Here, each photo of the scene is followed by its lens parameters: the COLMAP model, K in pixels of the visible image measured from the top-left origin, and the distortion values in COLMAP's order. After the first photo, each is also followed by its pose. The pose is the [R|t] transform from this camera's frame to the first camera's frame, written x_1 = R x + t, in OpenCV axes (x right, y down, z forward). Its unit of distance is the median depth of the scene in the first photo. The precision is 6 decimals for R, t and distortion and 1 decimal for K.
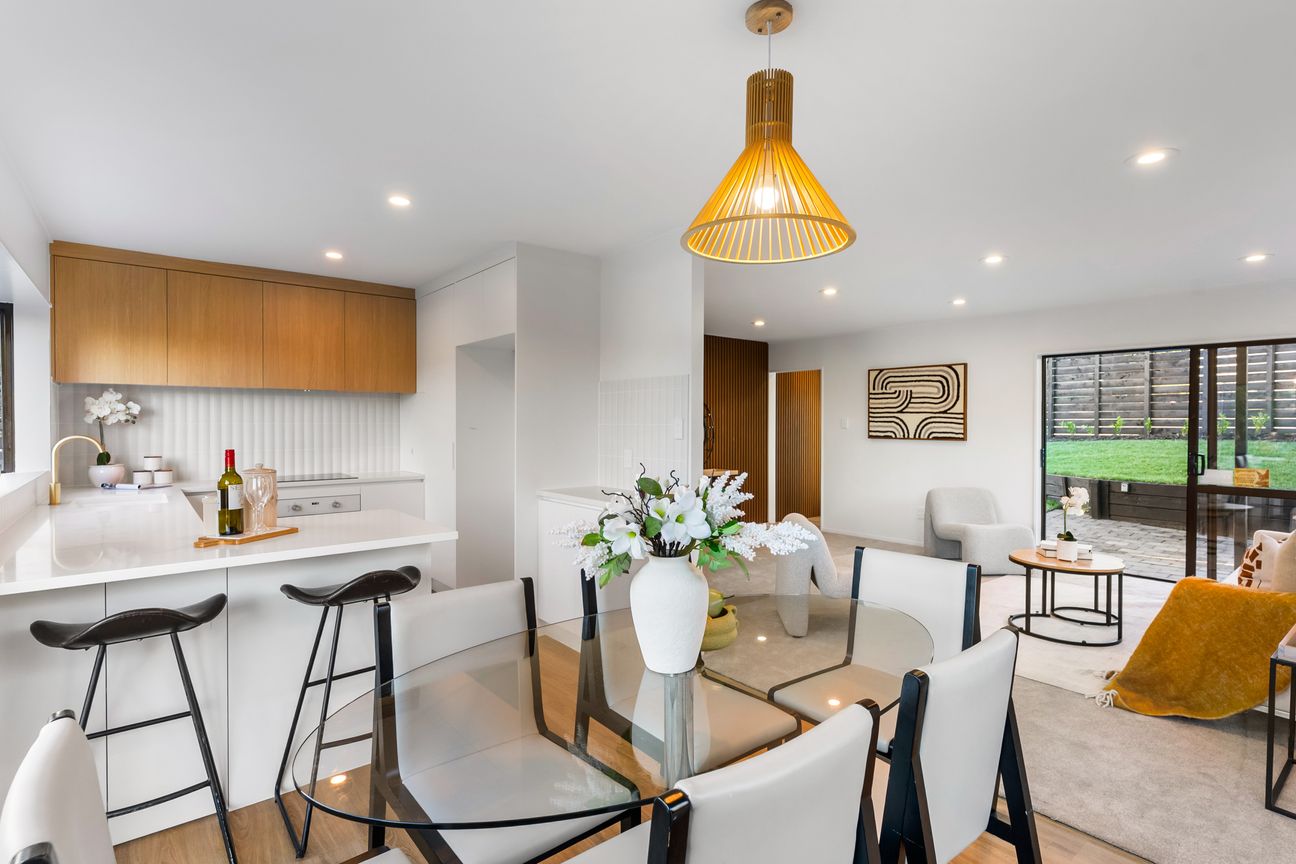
lens RADIAL K [[634.2, 0, 646.9], [0, 634.2, 427.9], [0, 0, 1]] dist [0.002134, -0.000032]
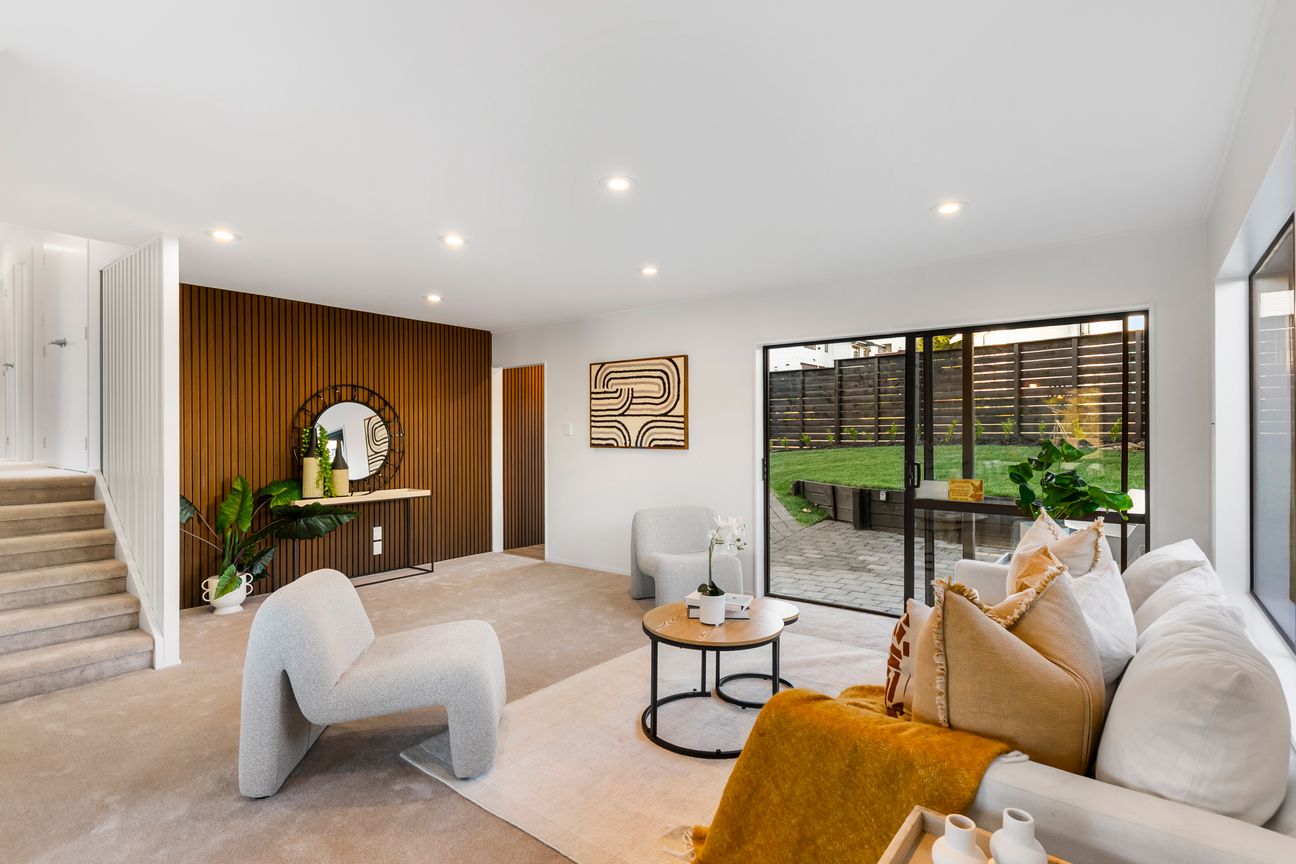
lens RADIAL K [[634.2, 0, 645.0], [0, 634.2, 434.4], [0, 0, 1]] dist [0.002134, -0.000032]
pose [[0.974611, -0.005926, 0.223826, 0.245151], [0.007168, 0.999963, -0.004737, 0.004230], [-0.223789, 0.006222, 0.974618, 0.193754]]
